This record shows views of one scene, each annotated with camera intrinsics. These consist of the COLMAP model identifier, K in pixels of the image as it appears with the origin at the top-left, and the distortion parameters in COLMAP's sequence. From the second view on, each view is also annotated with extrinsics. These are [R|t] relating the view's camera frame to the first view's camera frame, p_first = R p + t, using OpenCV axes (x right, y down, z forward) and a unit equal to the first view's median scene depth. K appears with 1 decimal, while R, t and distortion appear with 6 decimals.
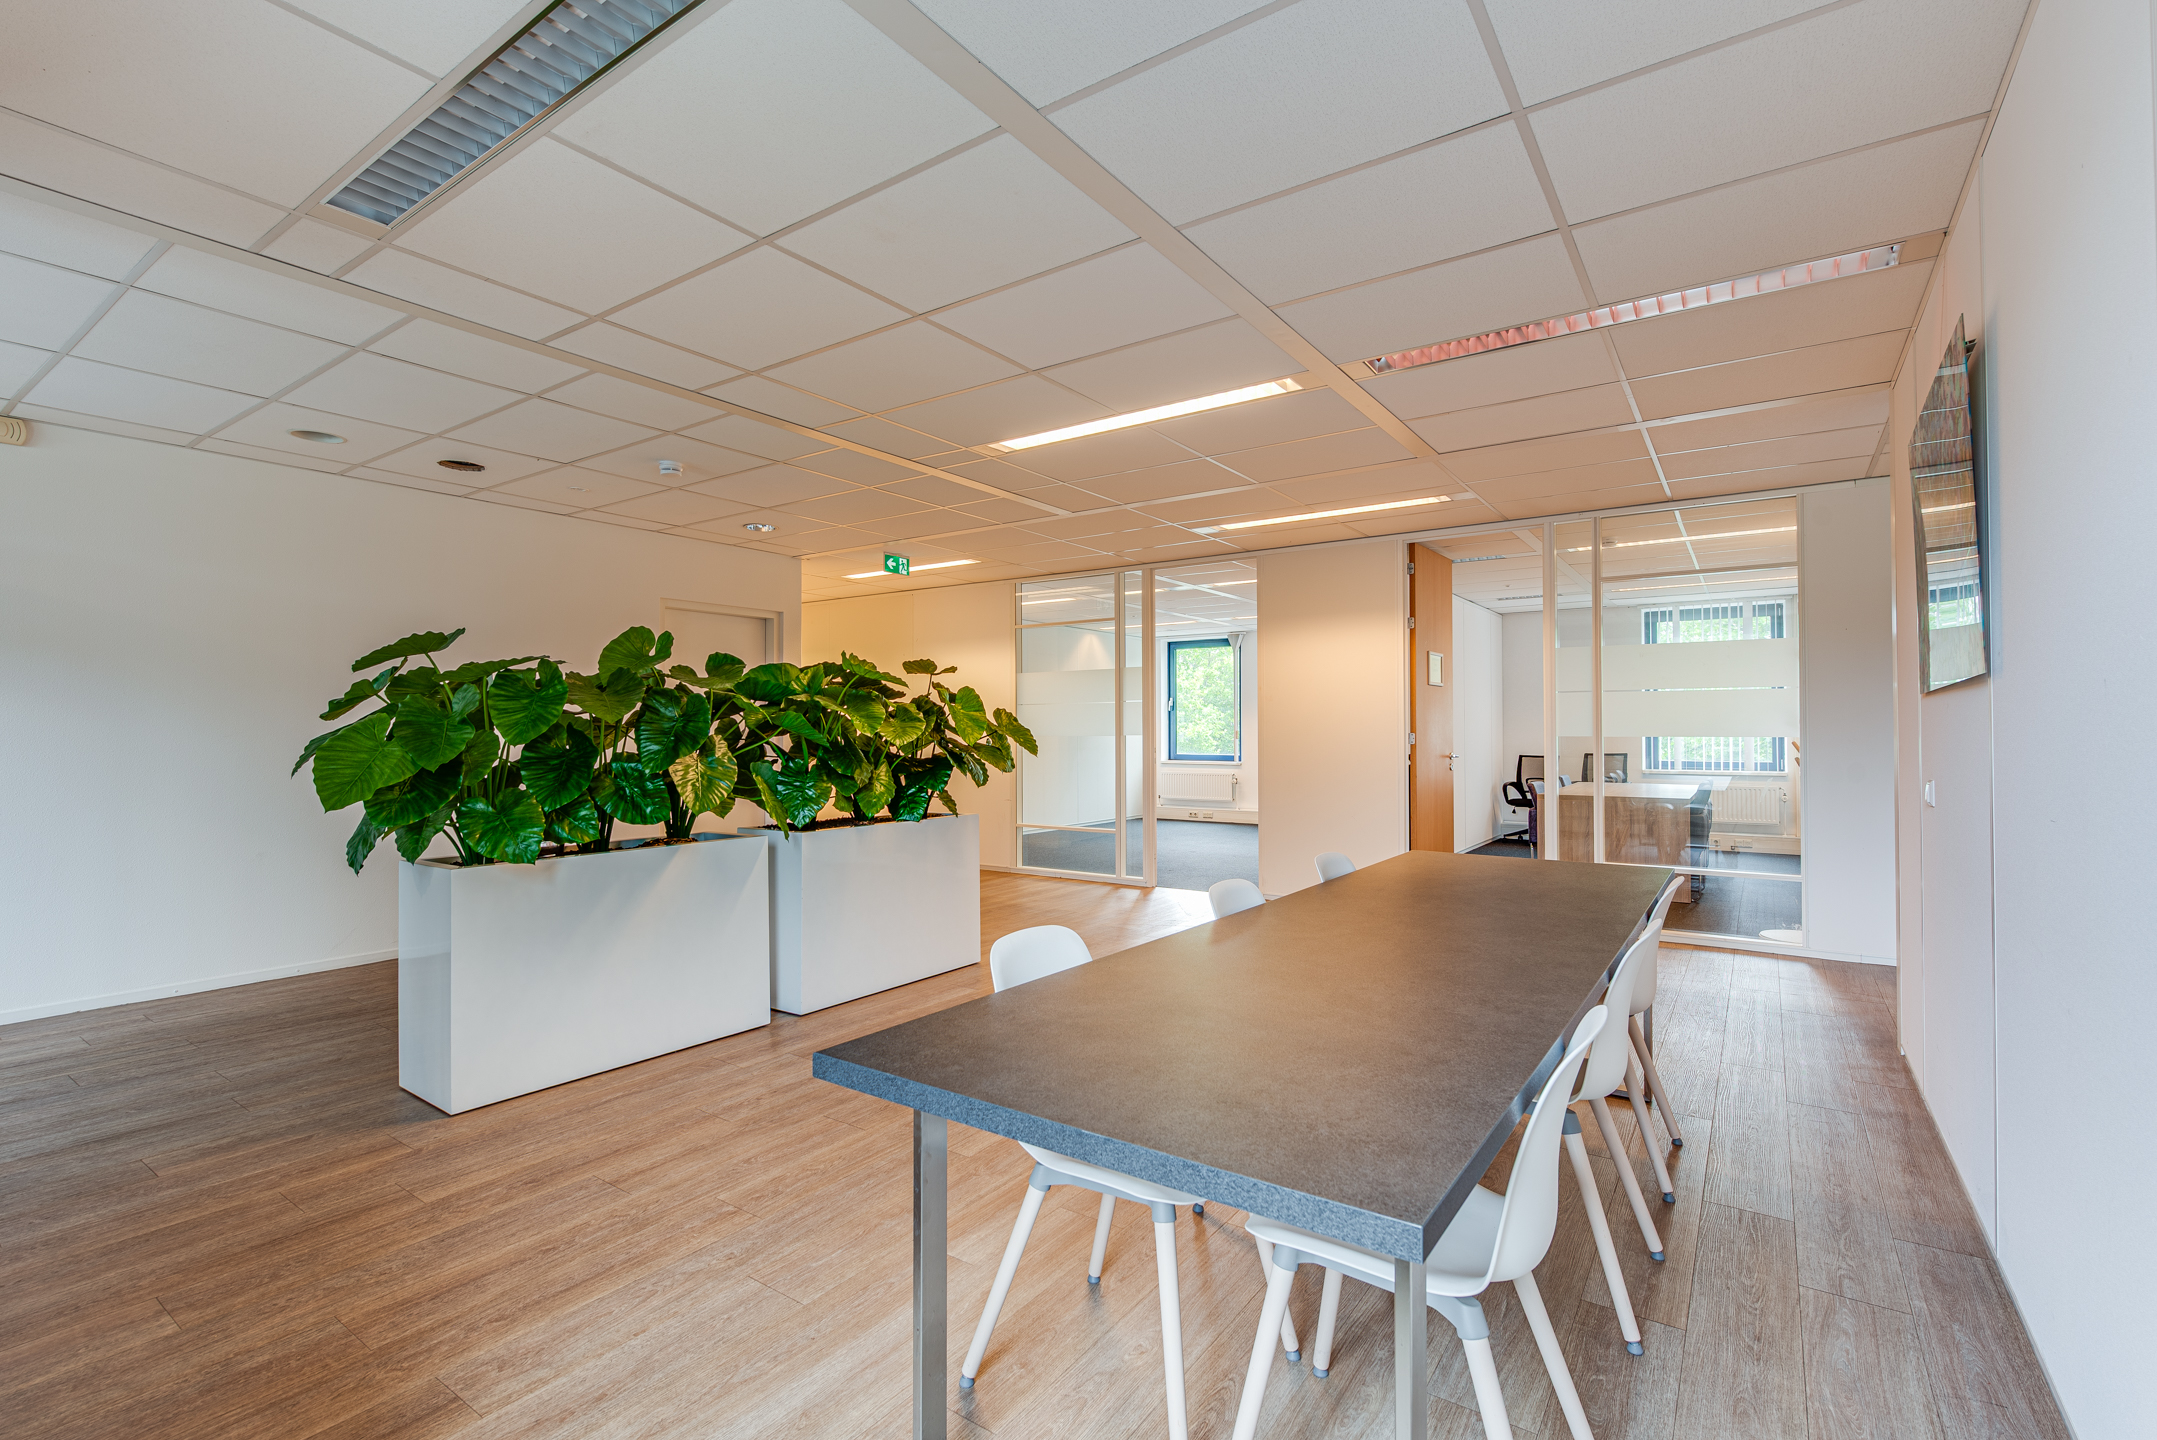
lens RADIAL K [[994.3, 0, 1071.6], [0, 994.3, 717.1], [0, 0, 1]] dist [0.000248, 0.000093]
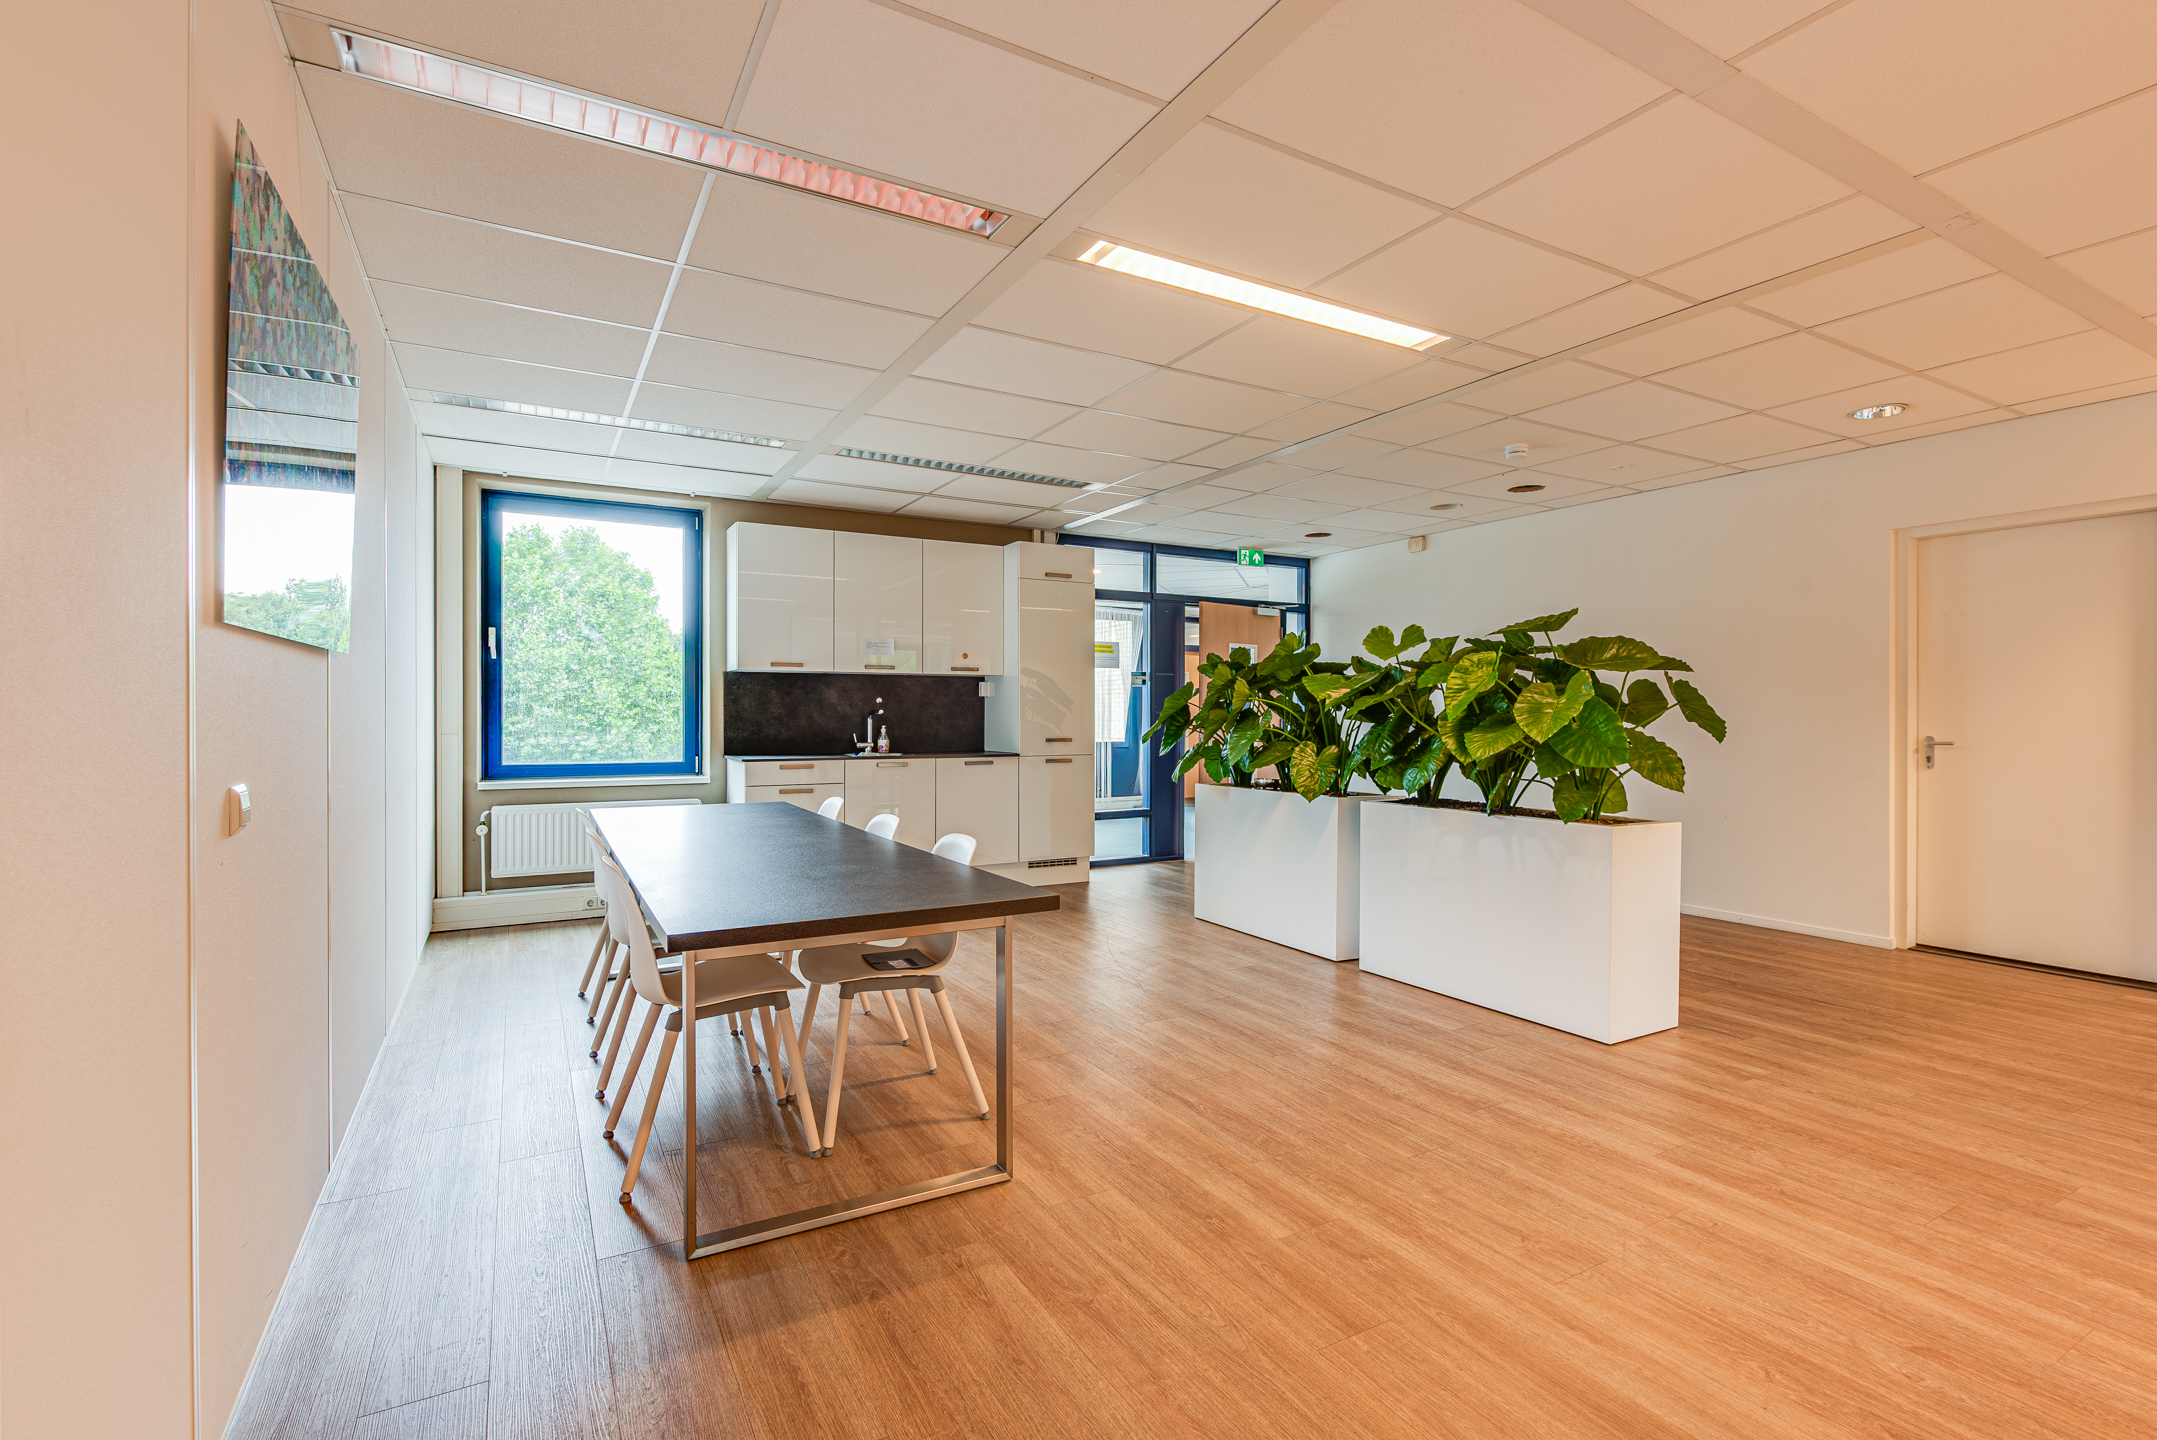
lens RADIAL K [[994.3, 0, 1071.6], [0, 994.3, 717.1], [0, 0, 1]] dist [0.000248, 0.000093]
pose [[-0.437395, 0.004709, -0.899257, 0.779342], [0.015829, 0.999872, -0.002463, 0.022392], [0.899130, -0.015311, -0.437413, 1.118348]]
